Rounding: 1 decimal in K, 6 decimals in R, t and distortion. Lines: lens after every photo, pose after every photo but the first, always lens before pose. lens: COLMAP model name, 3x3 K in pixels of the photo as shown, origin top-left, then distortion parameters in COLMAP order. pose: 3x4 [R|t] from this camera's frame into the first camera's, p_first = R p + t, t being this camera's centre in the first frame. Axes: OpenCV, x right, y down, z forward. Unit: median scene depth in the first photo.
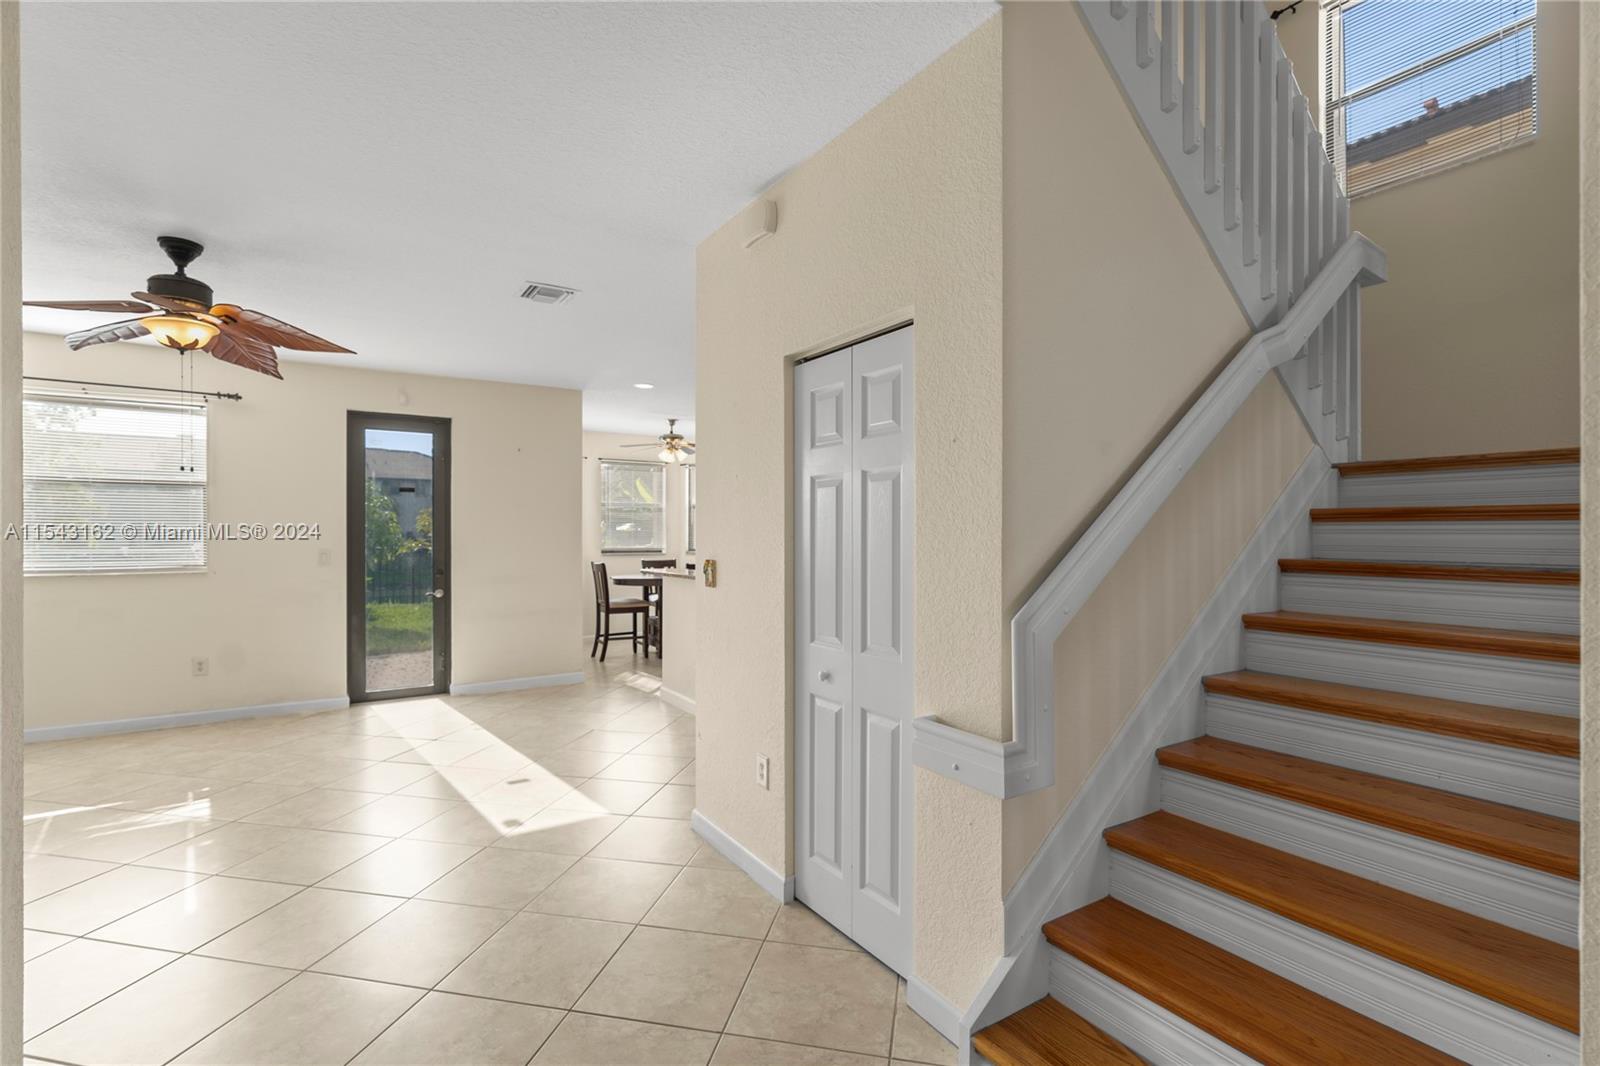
lens RADIAL K [[726.3, 0, 814.8], [0, 726.3, 538.4], [0, 0, 1]] dist [-0.010432, 0.004736]
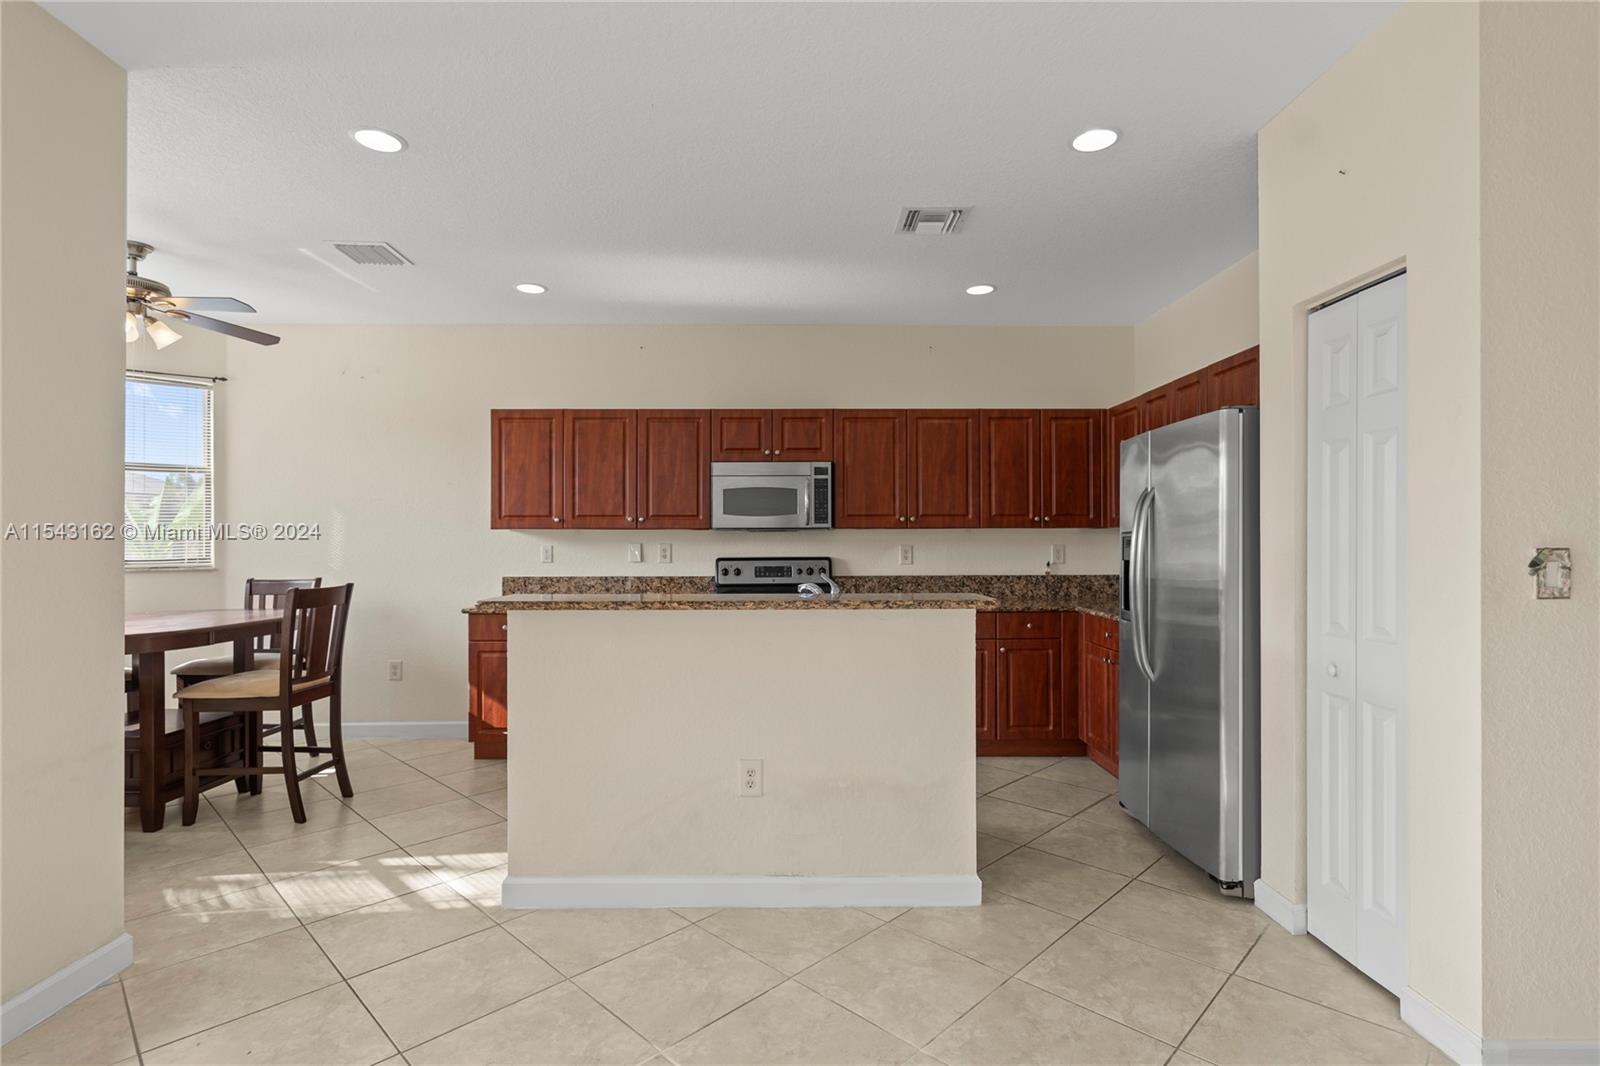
lens RADIAL K [[764.5, 0, 786.3], [0, 764.5, 535.7], [0, 0, 1]] dist [-0.006366, 0.001267]
pose [[0.539019, 0.004878, 0.842280, -0.486159], [0.006406, 0.999931, -0.009891, 0.011942], [-0.842269, 0.010727, 0.538950, 0.618556]]
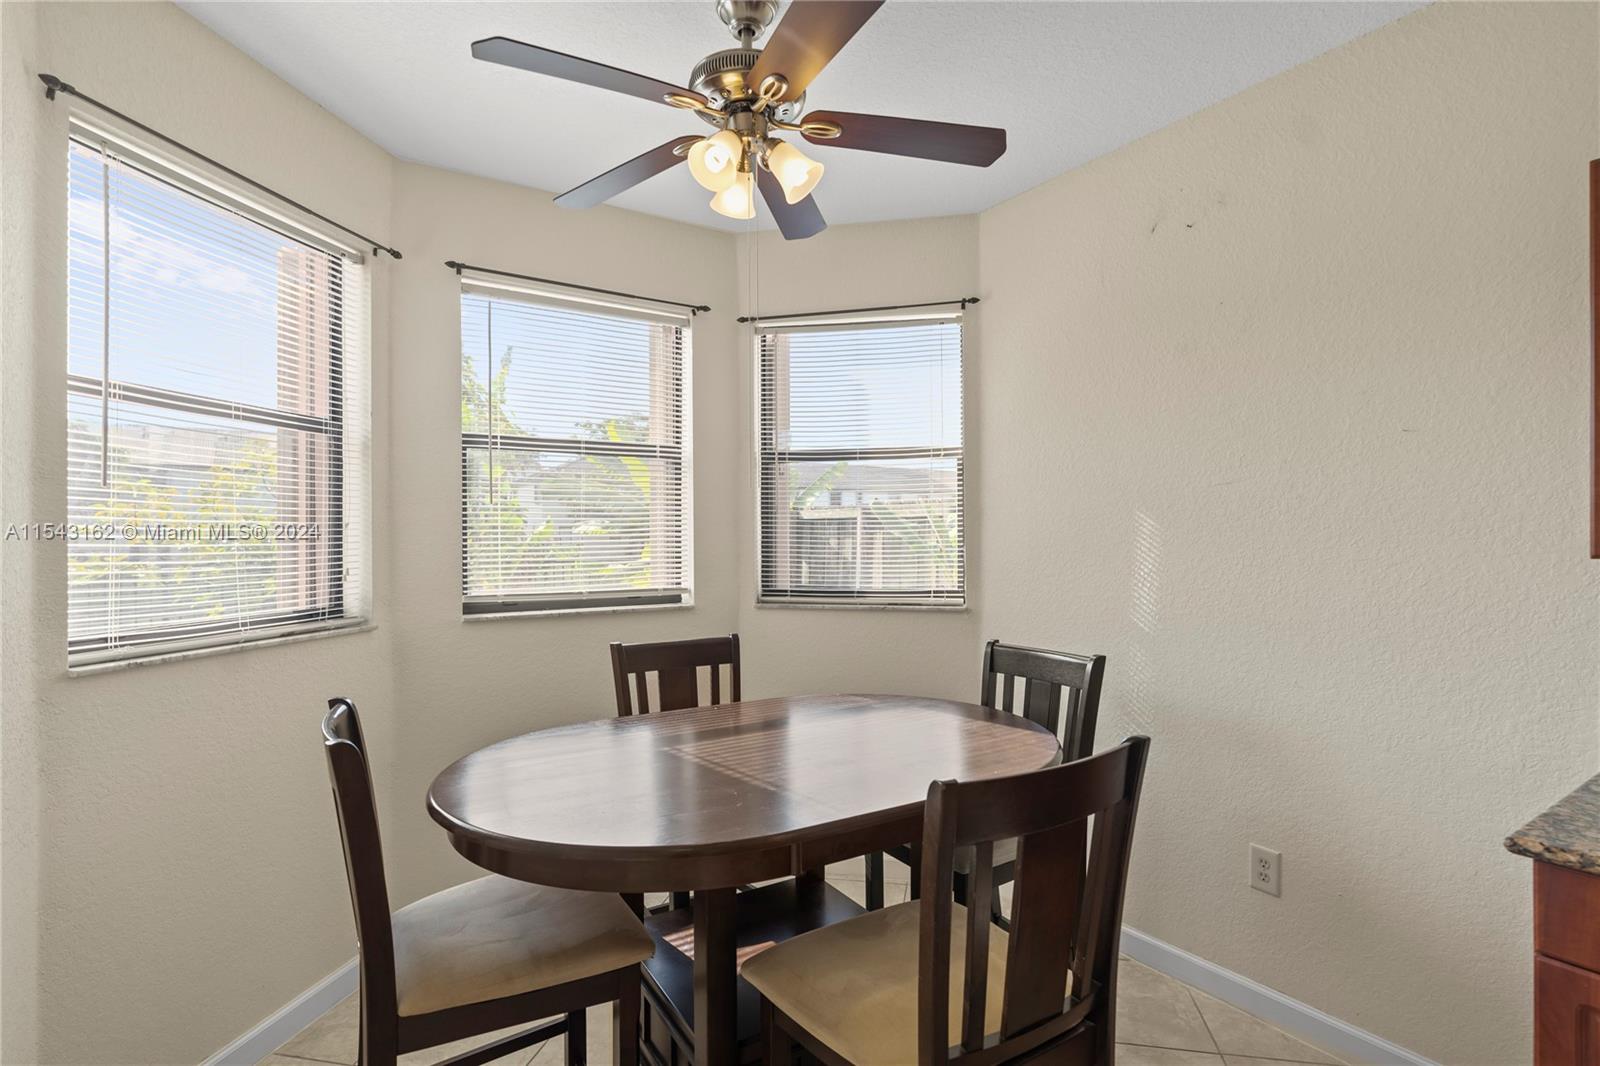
lens RADIAL K [[764.5, 0, 853.9], [0, 764.5, 532.9], [0, 0, 1]] dist [-0.006366, 0.001267]
pose [[0.998317, -0.007275, 0.057533, -0.242830], [0.007720, 0.999942, -0.007509, -0.010703], [-0.057475, 0.007940, 0.998315, 1.051471]]
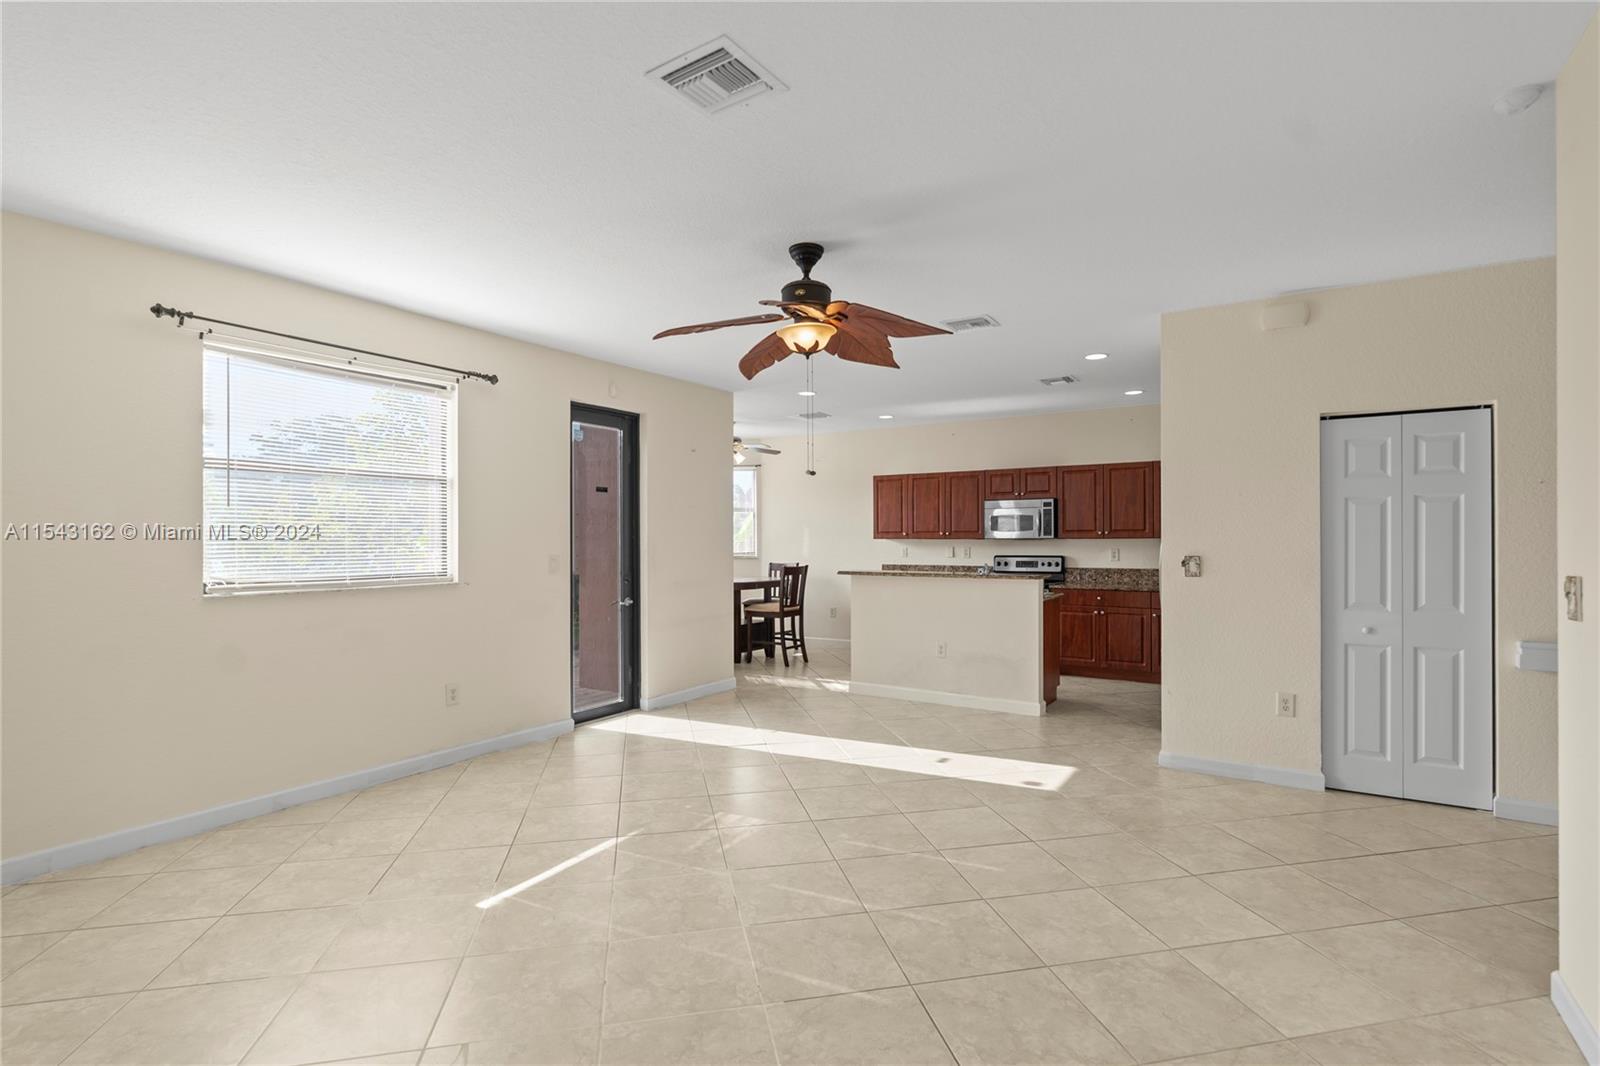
lens RADIAL K [[764.5, 0, 803.6], [0, 764.5, 533.5], [0, 0, 1]] dist [-0.006366, 0.001267]
pose [[0.913317, 0.000117, 0.407249, -0.713736], [0.004252, 0.999943, -0.009823, -0.000224], [-0.407227, 0.010703, 0.913264, 0.012866]]
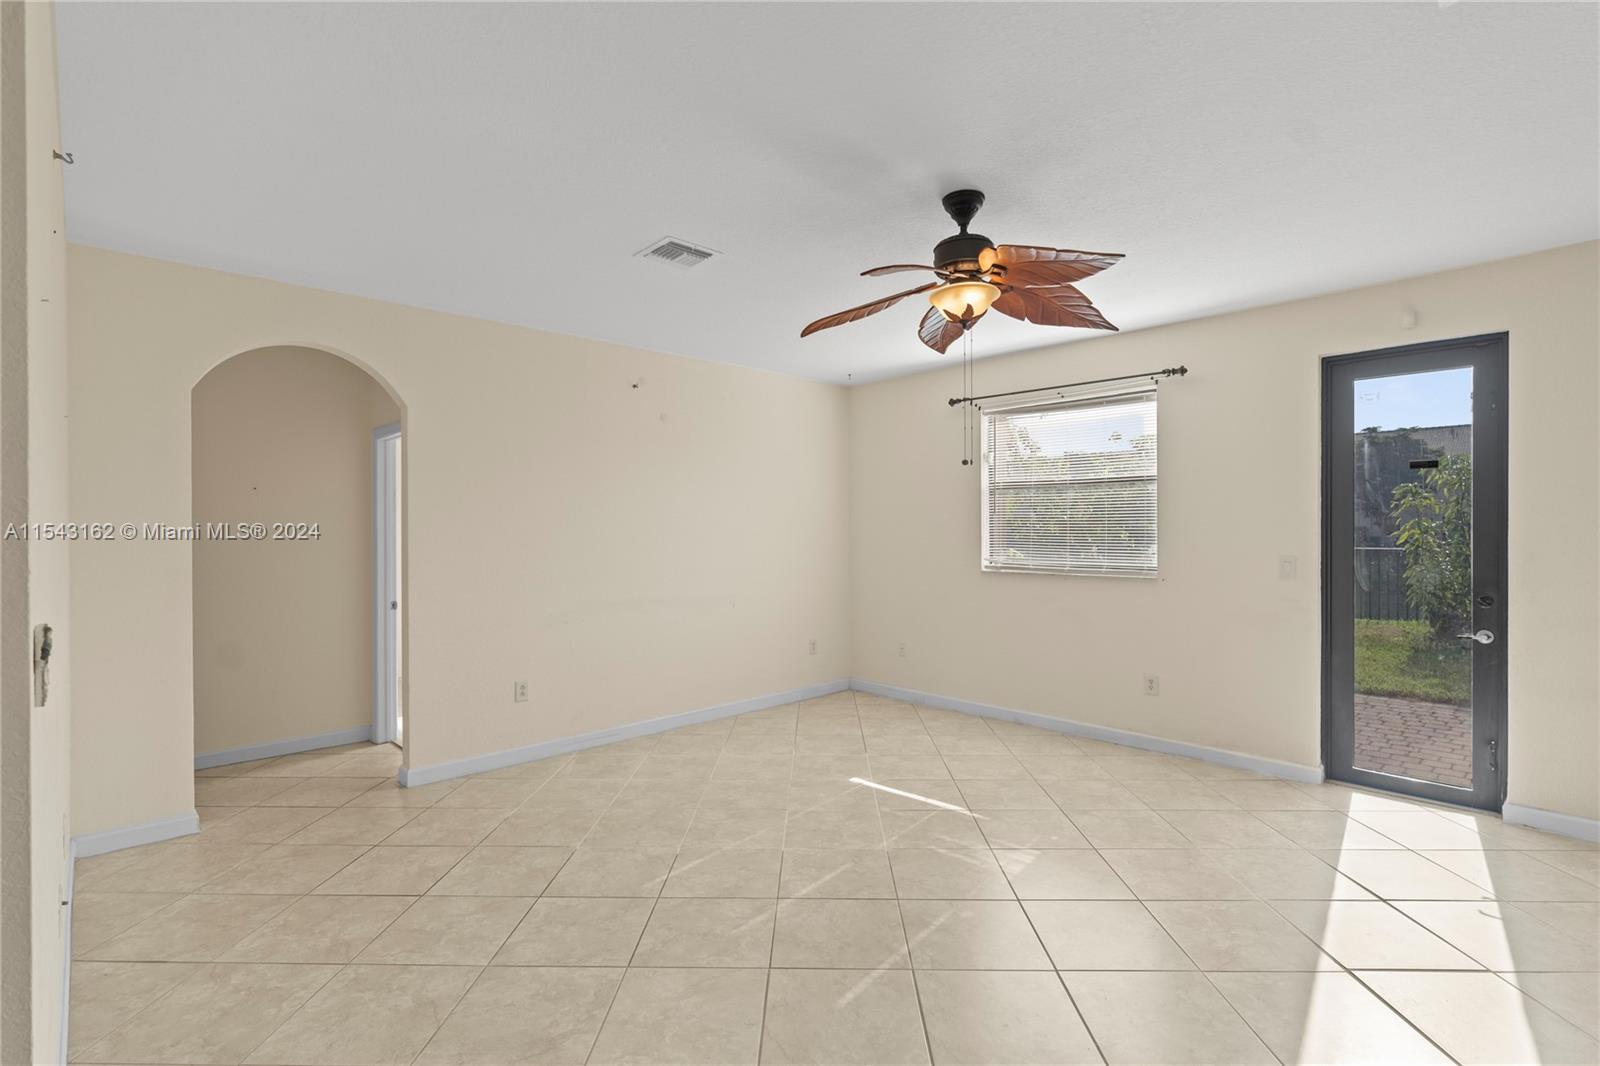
lens RADIAL K [[741.6, 0, 788.9], [0, 741.6, 528.2], [0, 0, 1]] dist [-0.004872, 0.001486]
pose [[0.177487, -0.001271, -0.984122, -0.031320], [-0.001498, 0.999998, -0.001562, -0.009585], [0.984122, 0.001751, 0.177484, 0.342335]]
